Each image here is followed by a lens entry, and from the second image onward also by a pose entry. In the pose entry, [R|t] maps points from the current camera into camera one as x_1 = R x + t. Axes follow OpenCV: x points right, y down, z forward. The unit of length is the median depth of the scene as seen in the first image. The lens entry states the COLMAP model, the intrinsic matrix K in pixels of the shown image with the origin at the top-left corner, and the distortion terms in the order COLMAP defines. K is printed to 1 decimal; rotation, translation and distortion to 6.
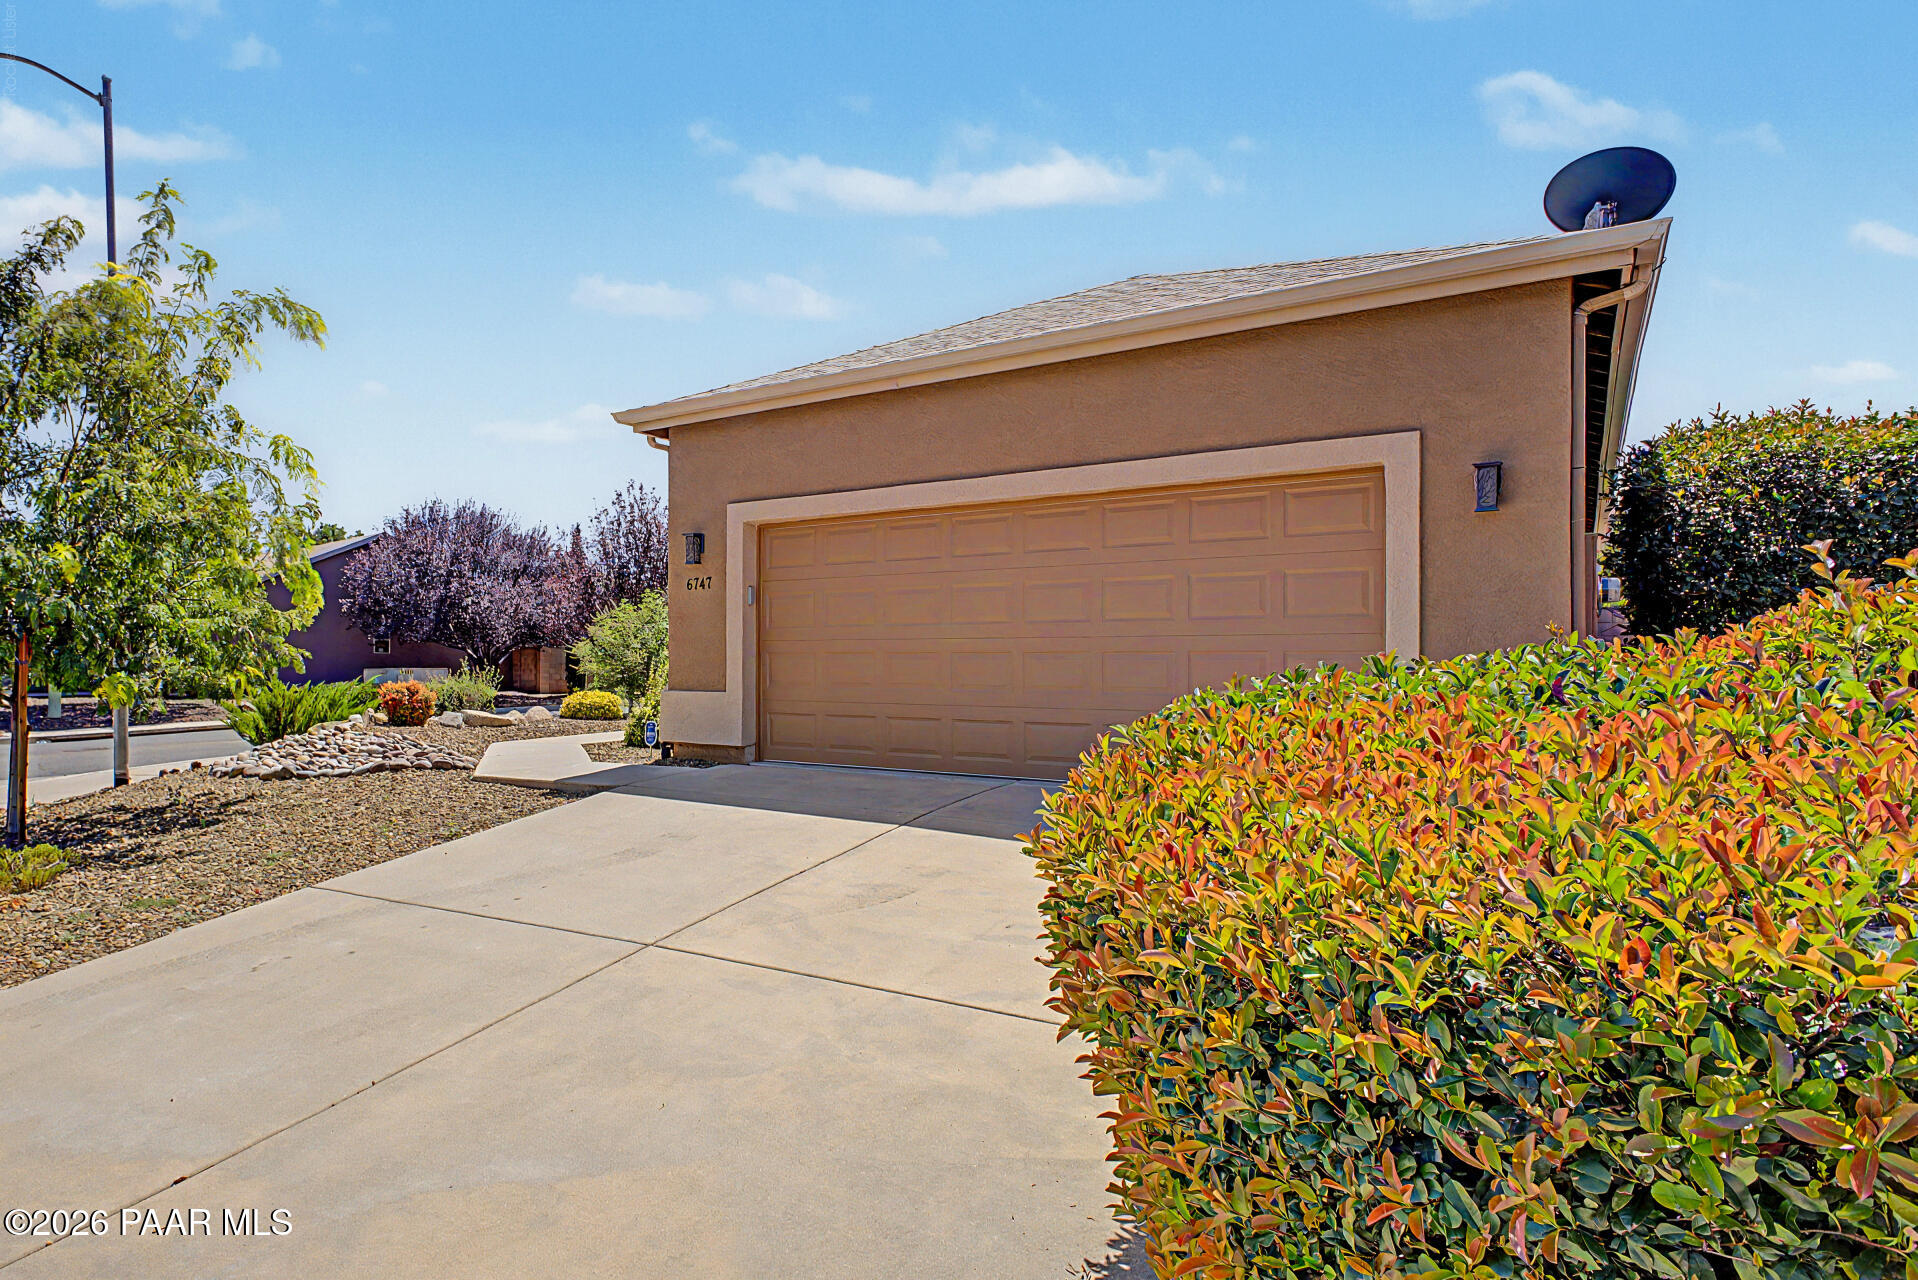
lens RADIAL K [[933.1, 0, 959.5], [0, 933.1, 644.6], [0, 0, 1]] dist [0.007645, -0.000292]
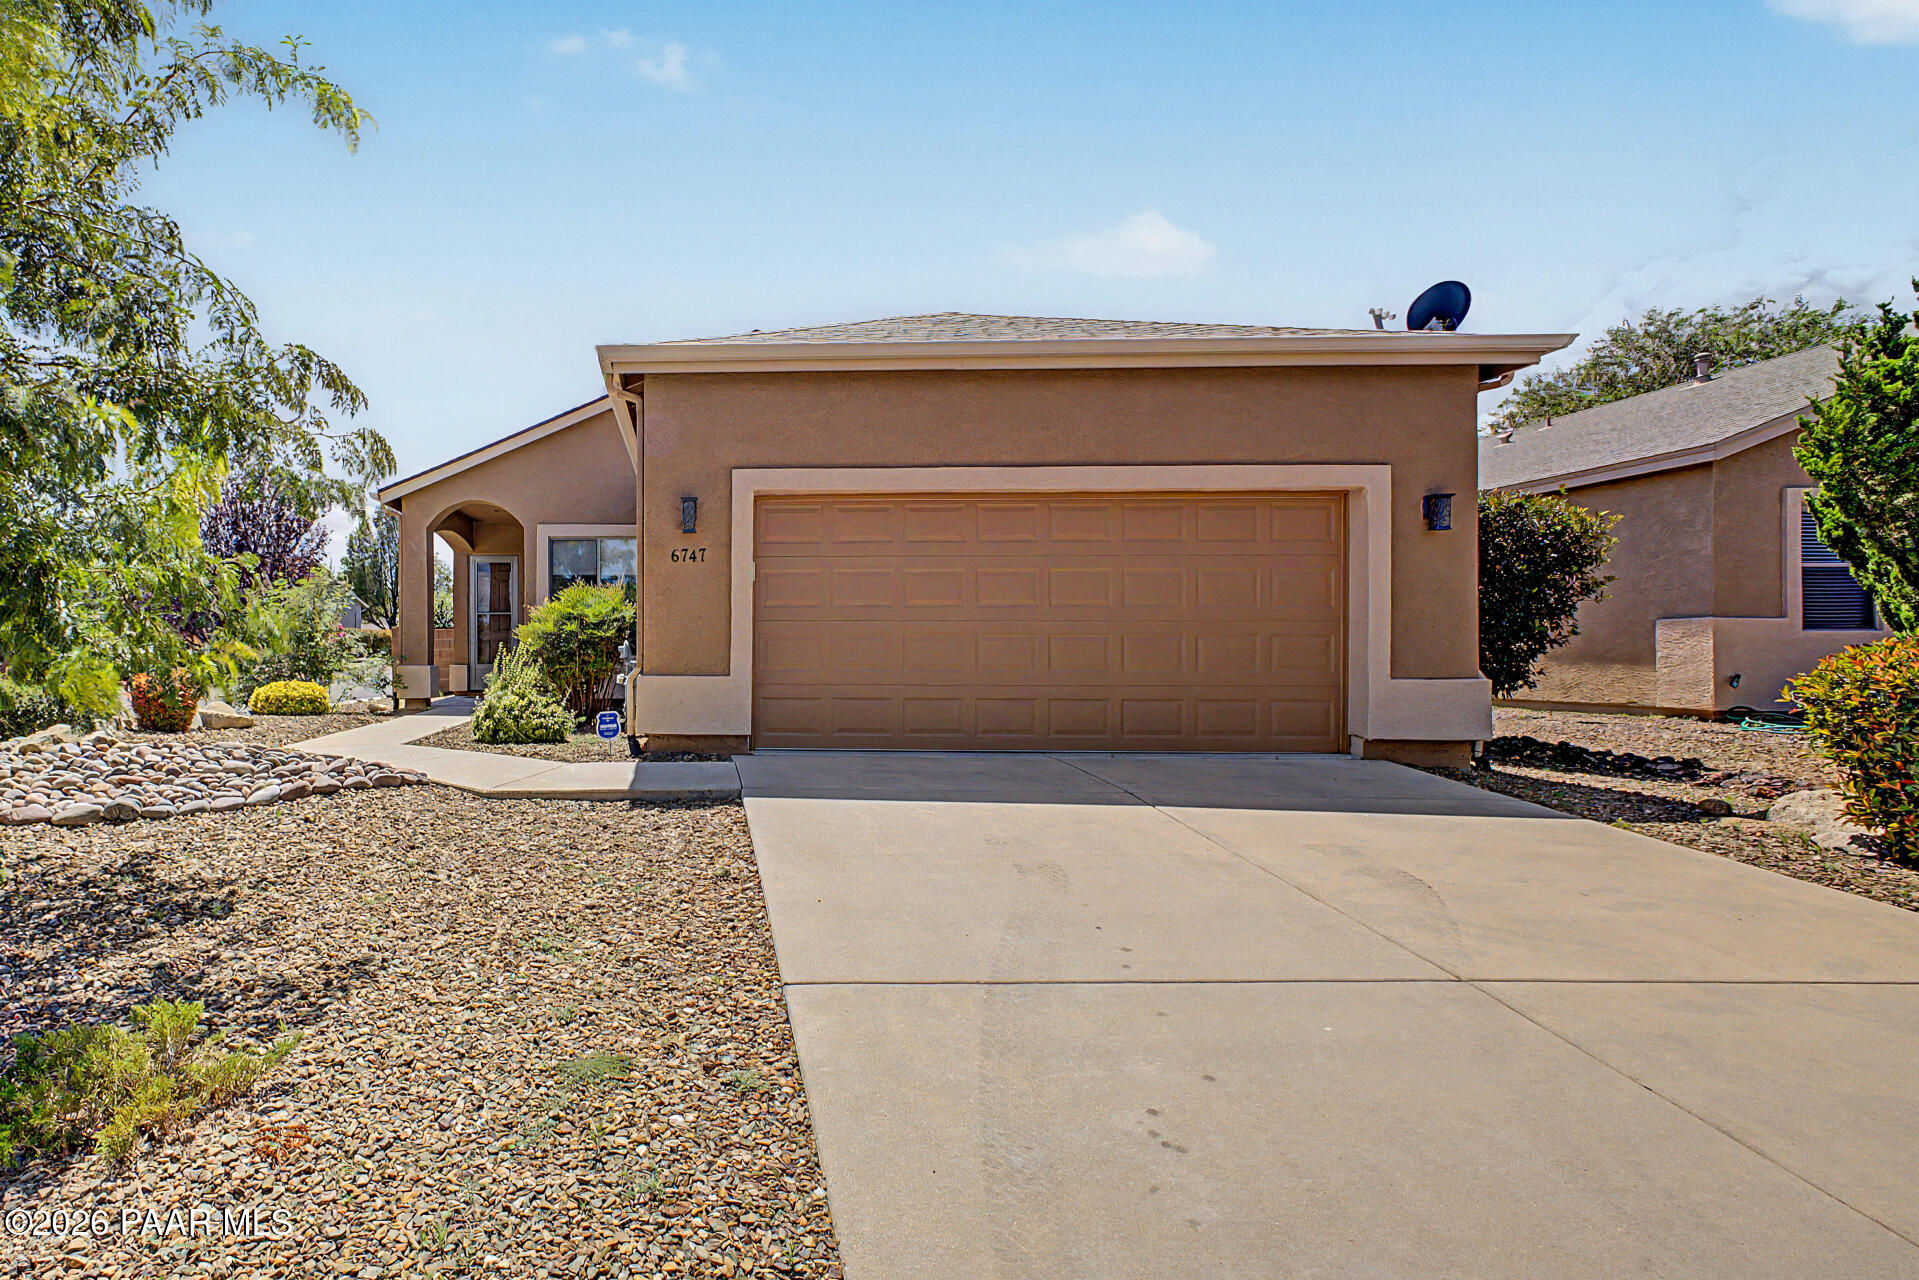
lens RADIAL K [[782.7, 0, 958.7], [0, 782.7, 640.7], [0, 0, 1]] dist [-0.000361, 0.000213]
pose [[0.892551, -0.000020, 0.450946, -0.430123], [-0.007066, 0.999877, 0.014030, 0.004226], [-0.450891, -0.015709, 0.892441, 0.238955]]
